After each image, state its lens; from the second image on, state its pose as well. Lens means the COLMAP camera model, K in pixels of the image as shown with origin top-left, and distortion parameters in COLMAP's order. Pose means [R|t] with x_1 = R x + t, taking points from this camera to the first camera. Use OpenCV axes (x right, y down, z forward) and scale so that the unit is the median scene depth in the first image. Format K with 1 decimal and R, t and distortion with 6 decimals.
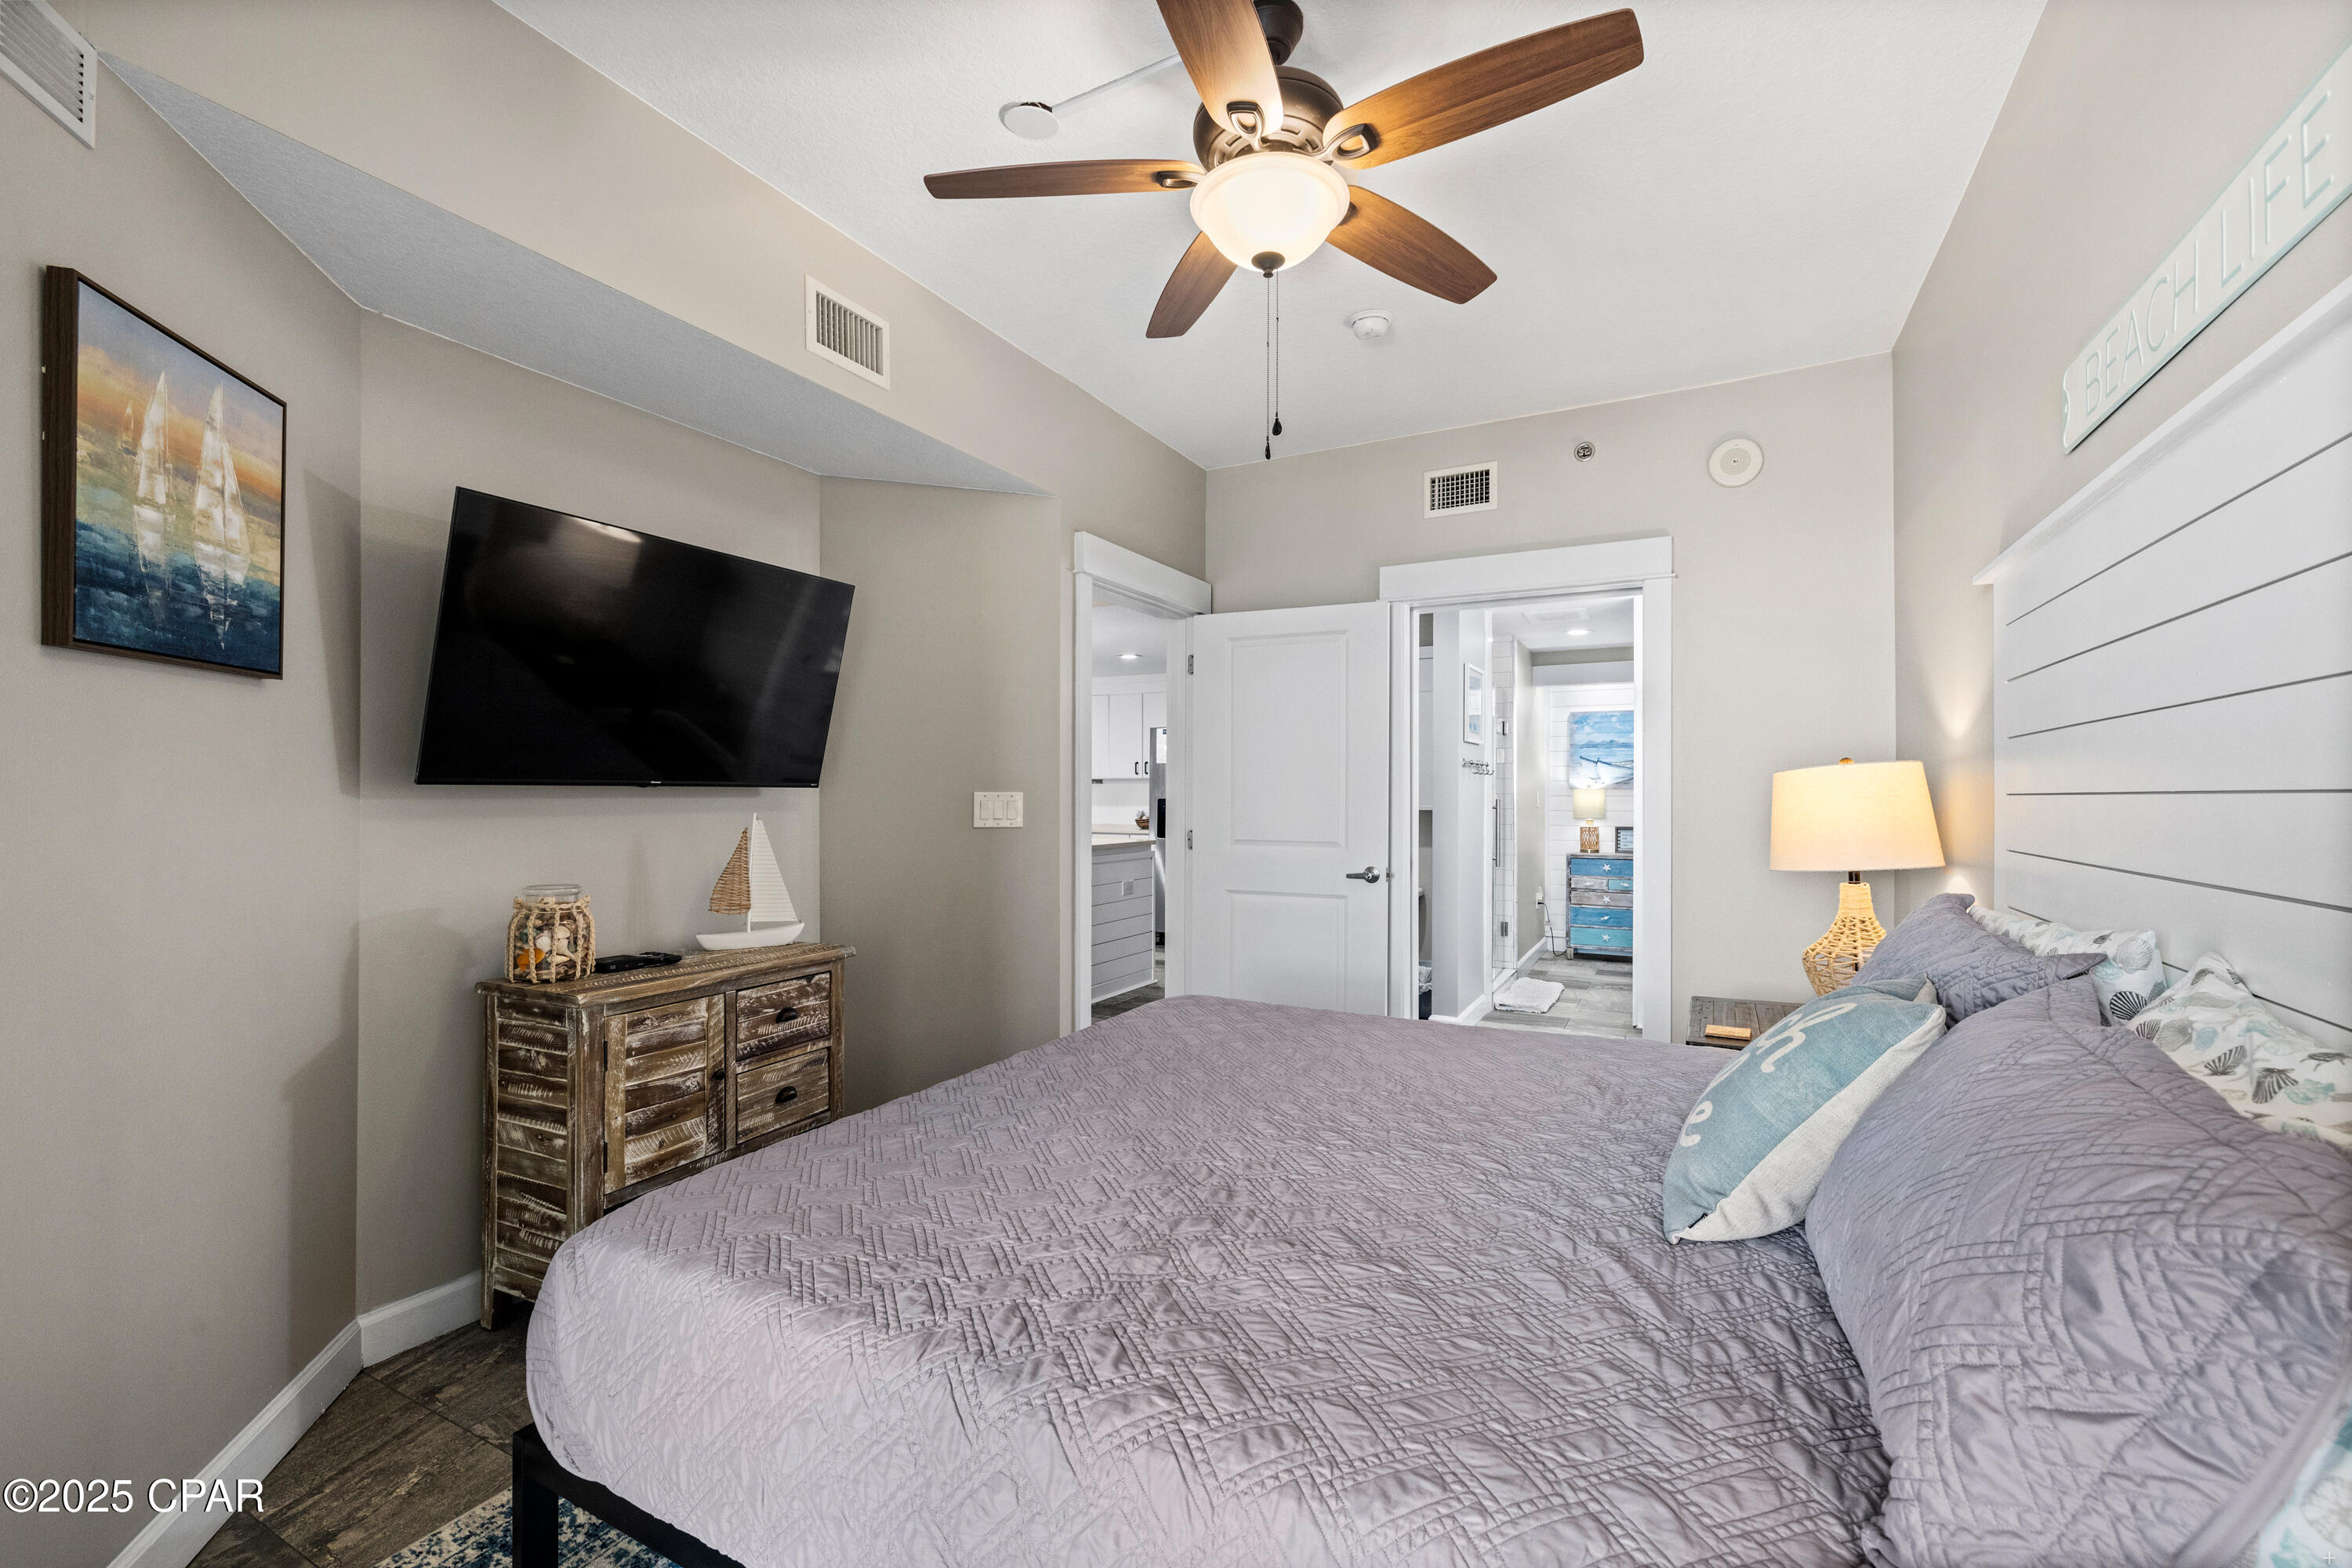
lens RADIAL K [[966.6, 0, 1176.0], [0, 966.6, 784.0], [0, 0, 1]] dist [0.000253, 0.000157]
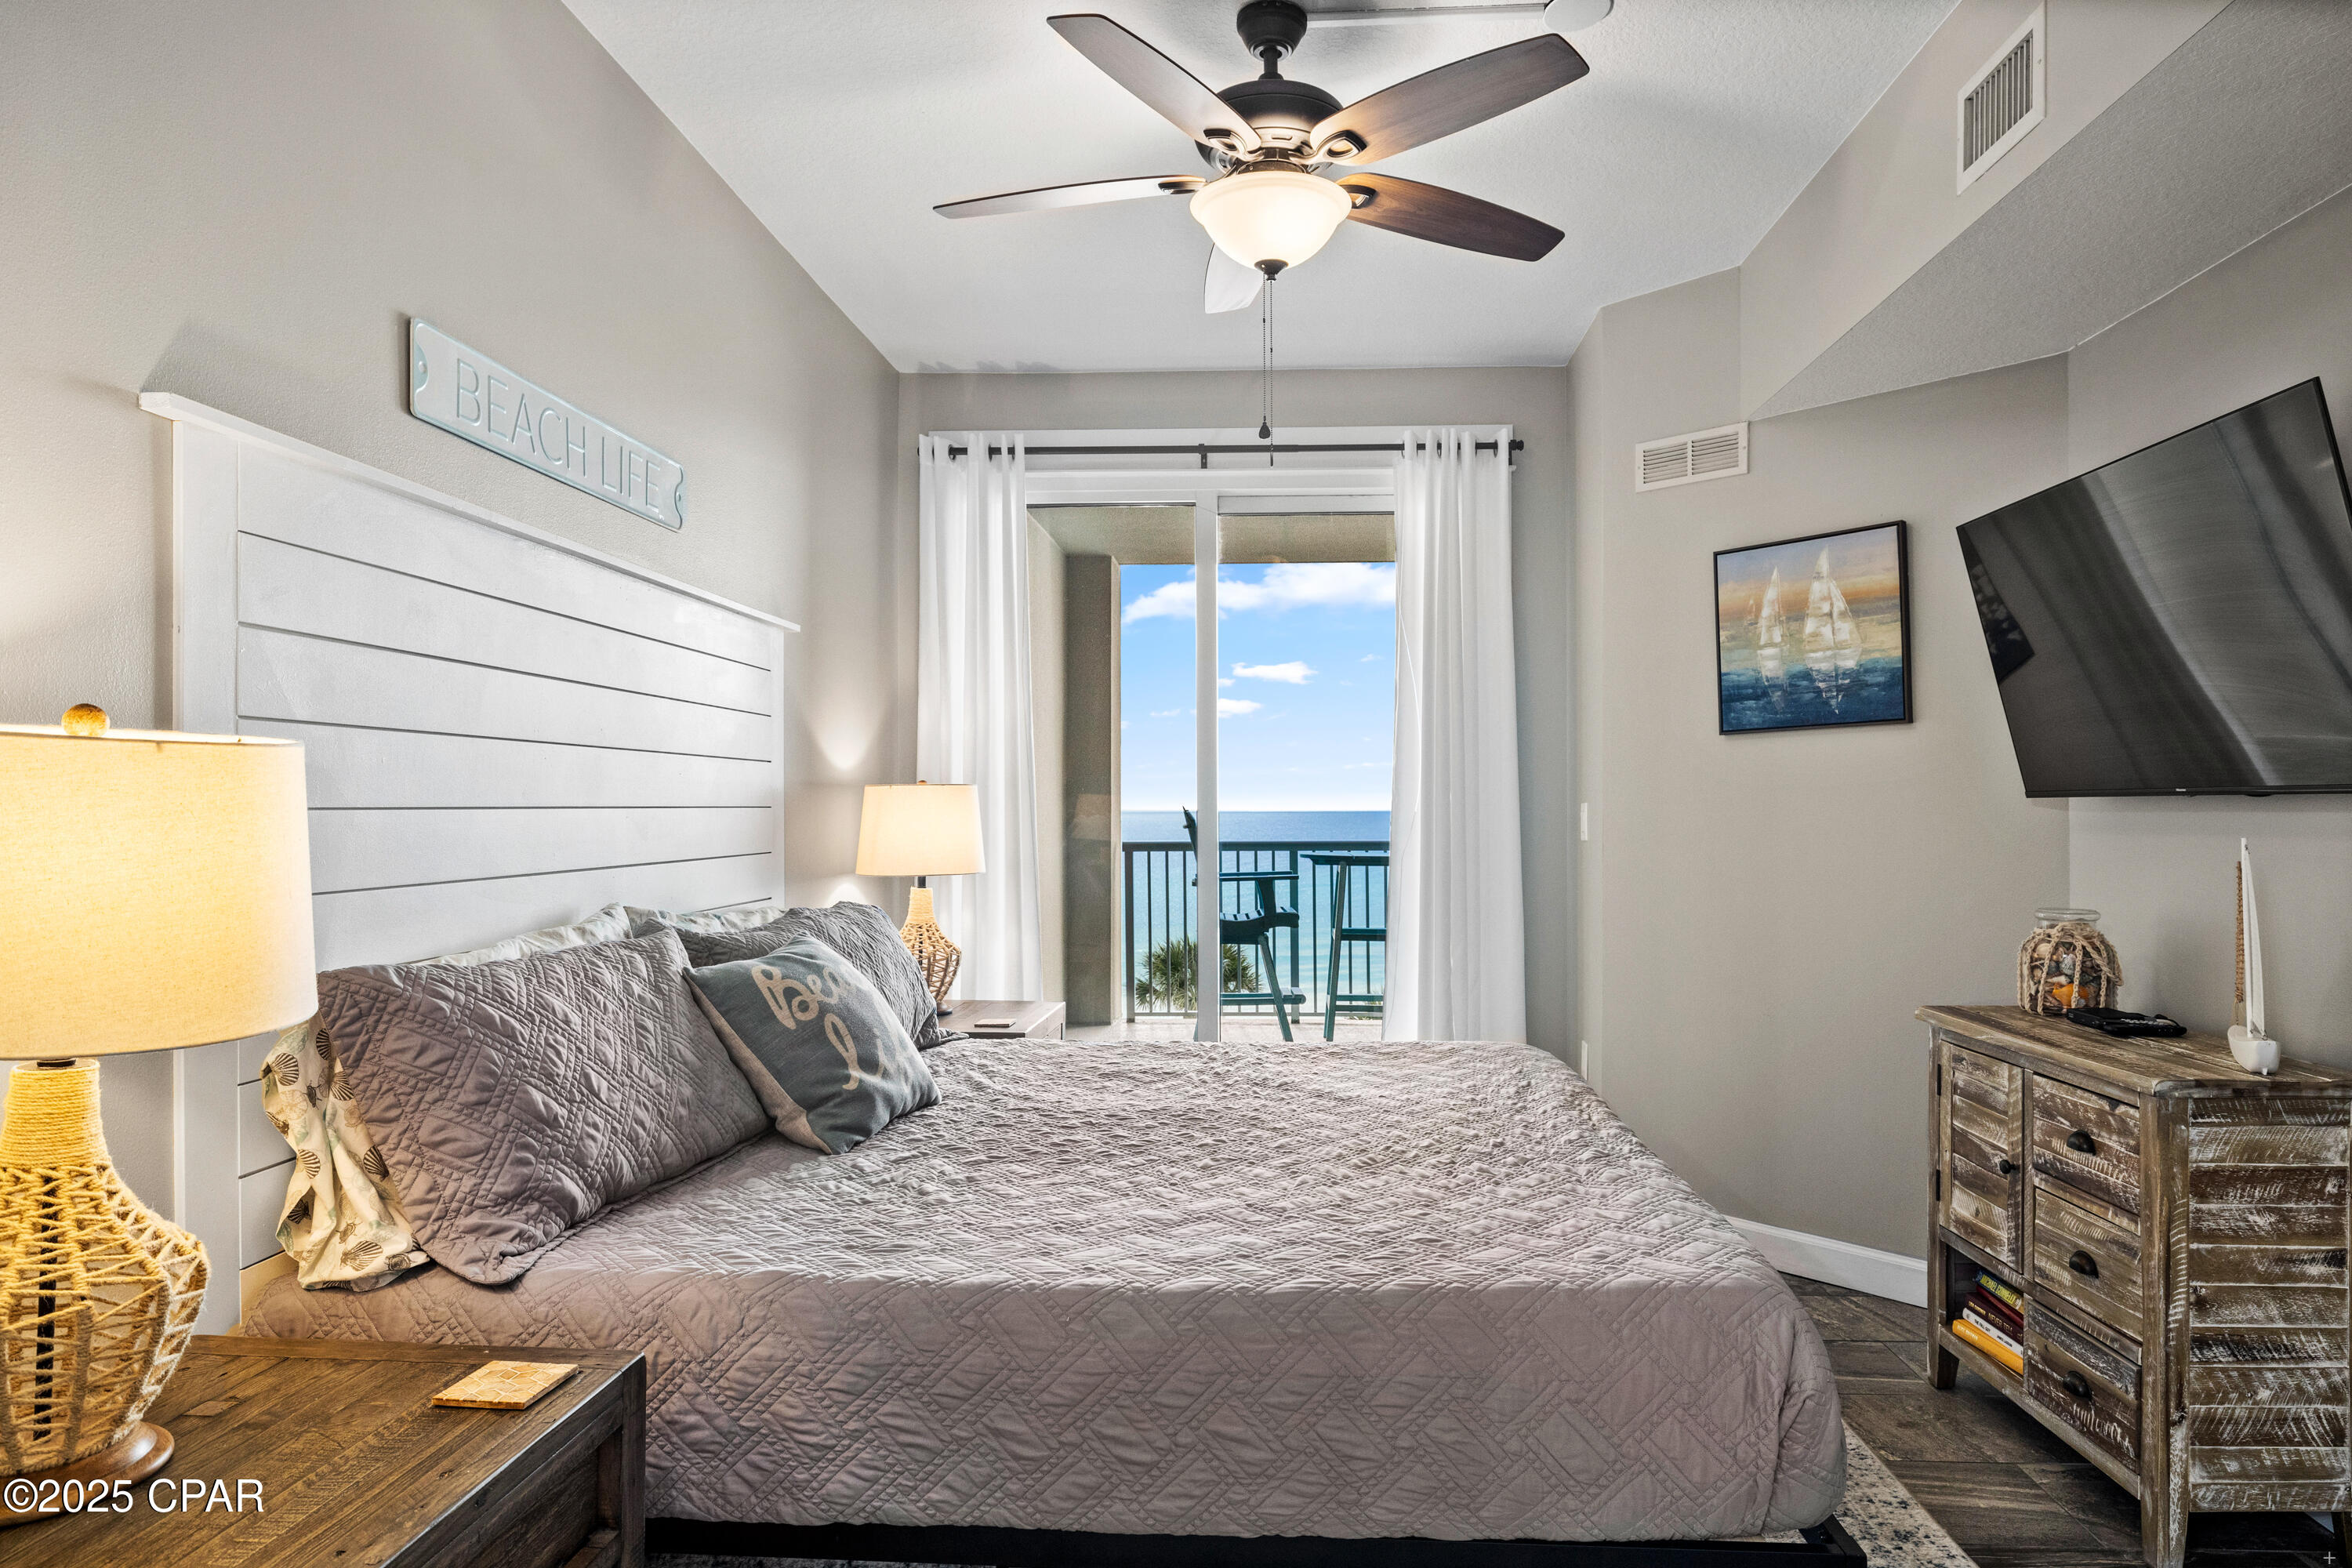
lens RADIAL K [[1428.3, 0, 1176.0], [0, 1428.3, 784.0], [0, 0, 1]] dist [0.000296, 0.000086]
pose [[-0.916325, -0.005421, -0.400400, 0.930031], [0.005614, 0.999636, -0.026382, 0.027896], [0.400397, -0.026422, -0.915961, 2.757510]]
